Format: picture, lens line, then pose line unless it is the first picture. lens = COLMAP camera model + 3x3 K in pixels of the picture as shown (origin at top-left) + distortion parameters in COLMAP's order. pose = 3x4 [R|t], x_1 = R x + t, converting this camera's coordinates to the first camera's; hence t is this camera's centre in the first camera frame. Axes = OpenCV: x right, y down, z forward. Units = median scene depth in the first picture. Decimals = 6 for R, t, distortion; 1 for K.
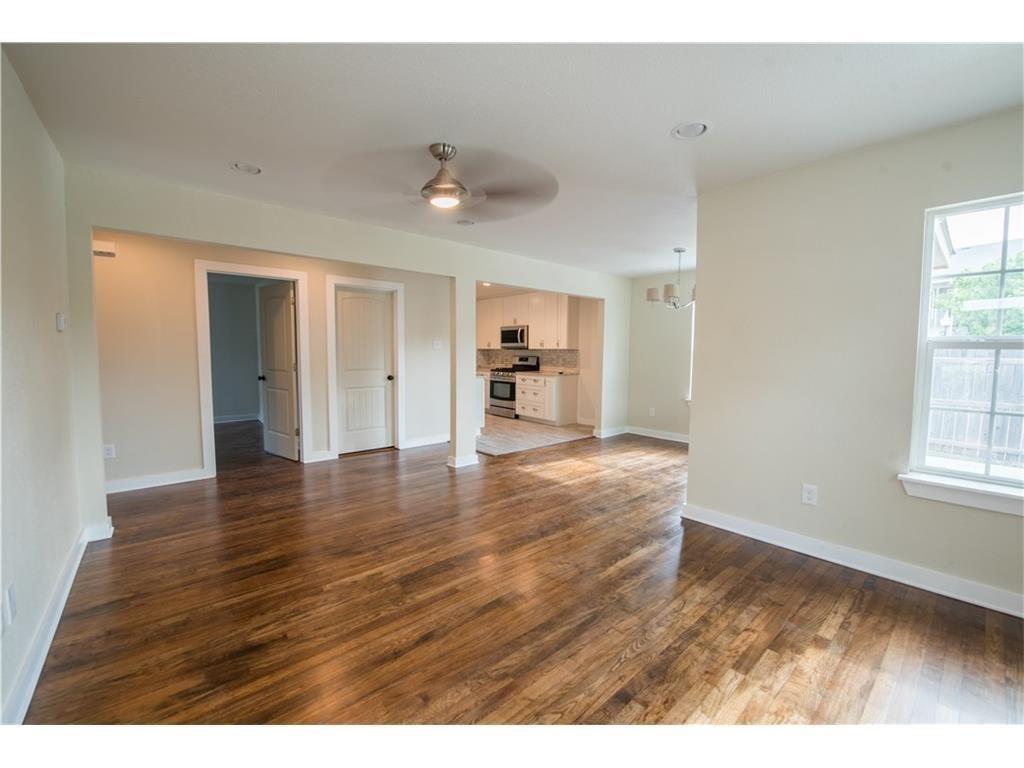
lens RADIAL K [[416.2, 0, 514.9], [0, 416.2, 377.8], [0, 0, 1]] dist [-0.015948, -0.000488]
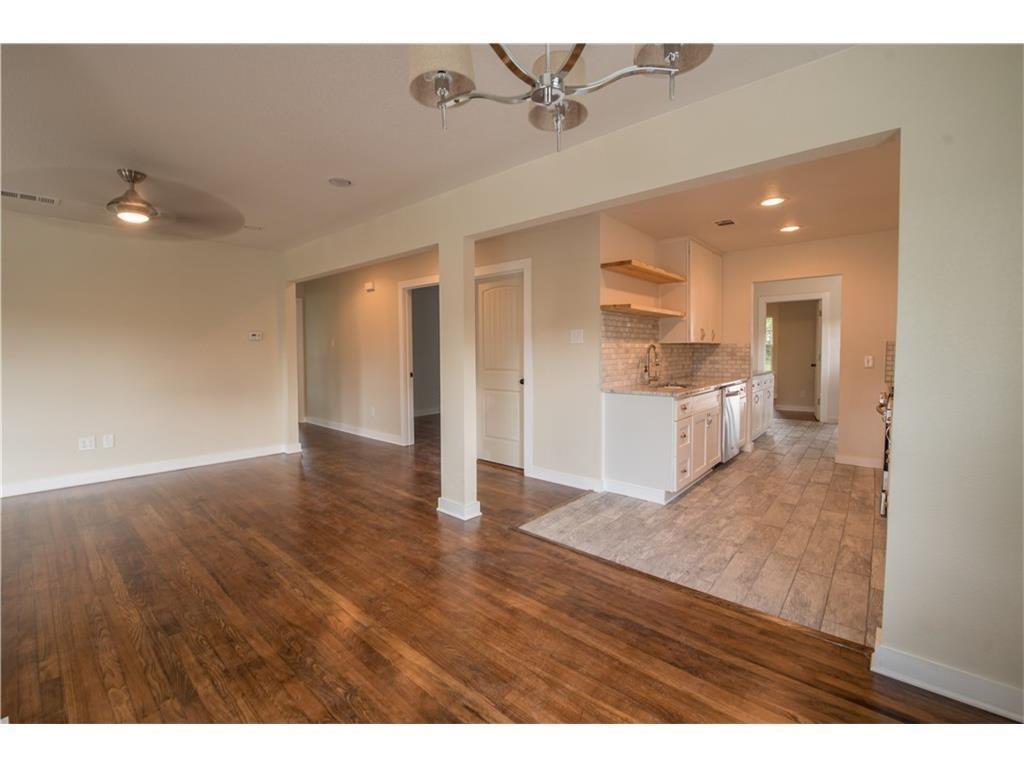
lens RADIAL K [[435.4, 0, 487.7], [0, 435.4, 366.7], [0, 0, 1]] dist [-0.018050, -0.001466]
pose [[0.114331, 0.030545, -0.992973, 0.427707], [-0.055526, 0.998161, 0.024312, -0.036946], [0.991890, 0.052356, 0.115817, 0.702626]]
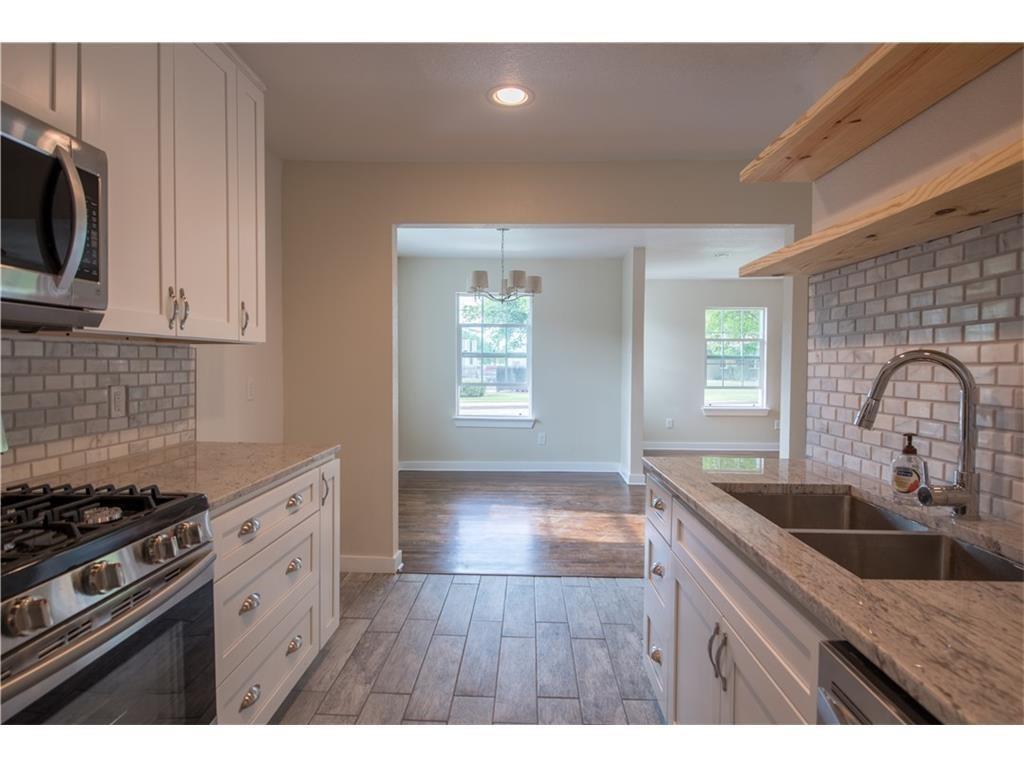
lens RADIAL K [[553.9, 0, 508.0], [0, 553.9, 379.3], [0, 0, 1]] dist [-0.007185, -0.000846]
pose [[-0.732284, -0.033152, 0.680192, -0.233099], [0.029994, 0.996275, 0.080849, -0.078967], [-0.680339, 0.079606, -0.728561, 1.285330]]
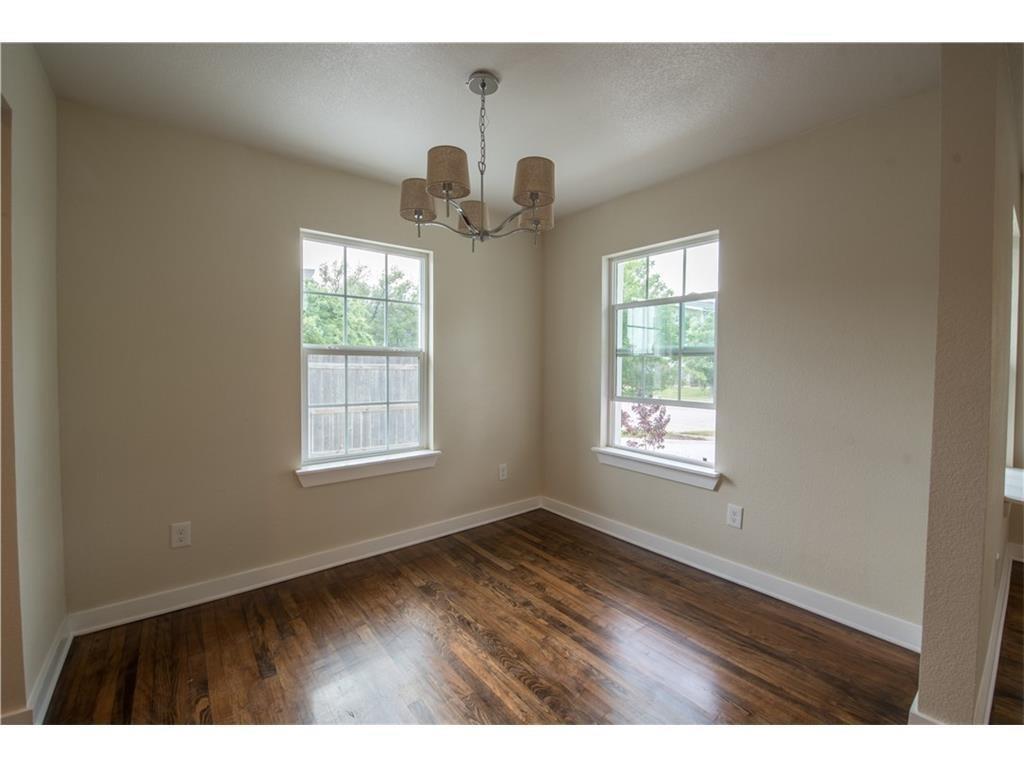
lens RADIAL K [[416.2, 0, 509.9], [0, 416.2, 383.0], [0, 0, 1]] dist [-0.015948, -0.000488]
pose [[0.040024, -0.054268, 0.997724, 0.019045], [0.056666, 0.997040, 0.051958, -0.041683], [-0.997591, 0.054458, 0.042981, 0.710724]]
